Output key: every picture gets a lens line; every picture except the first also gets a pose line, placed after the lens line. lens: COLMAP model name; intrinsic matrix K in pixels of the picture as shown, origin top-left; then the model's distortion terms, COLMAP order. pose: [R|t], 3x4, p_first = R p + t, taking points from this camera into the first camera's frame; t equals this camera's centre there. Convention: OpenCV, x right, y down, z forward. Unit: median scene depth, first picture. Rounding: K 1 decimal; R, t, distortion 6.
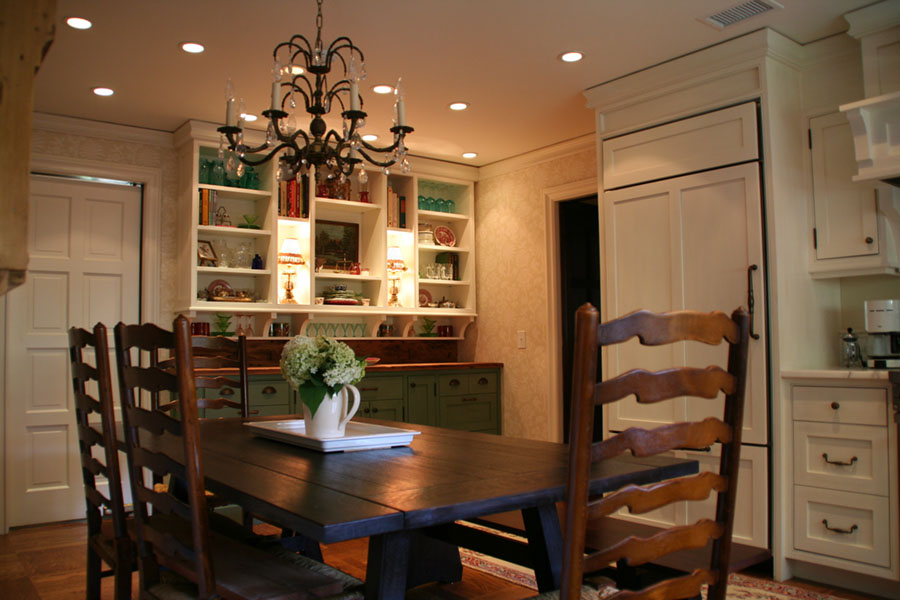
lens RADIAL K [[750.0, 0, 450.0], [0, 750.0, 300.0], [0, 0, 1]] dist [-0.123480, 0.008160]
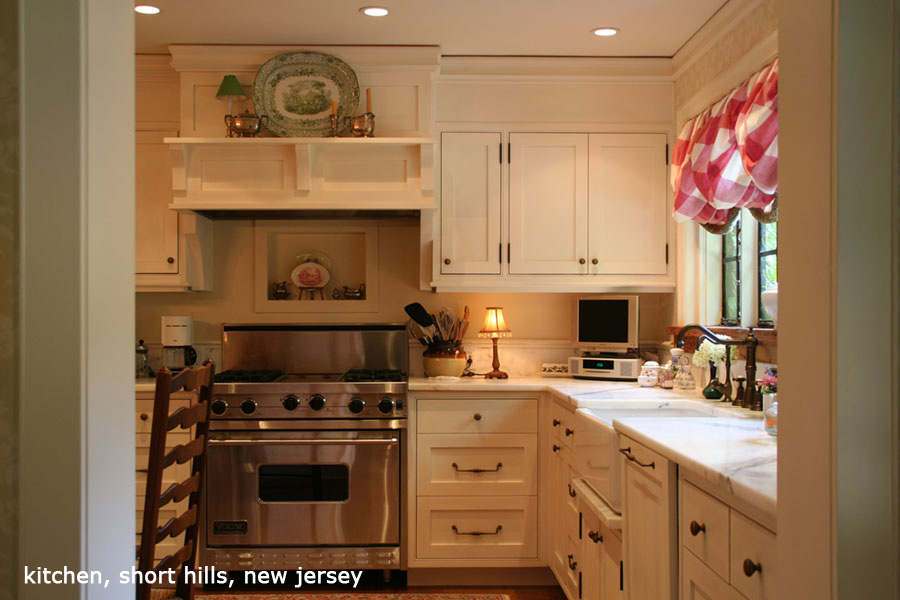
lens RADIAL K [[1138.6, 0, 450.0], [0, 1138.6, 300.0], [0, 0, 1]] dist [0.006571, 0.004415]
pose [[0.580065, 0.010454, 0.814503, -0.558376], [-0.052615, 0.998310, 0.024657, -0.087852], [-0.812869, -0.057158, 0.579635, -0.326650]]
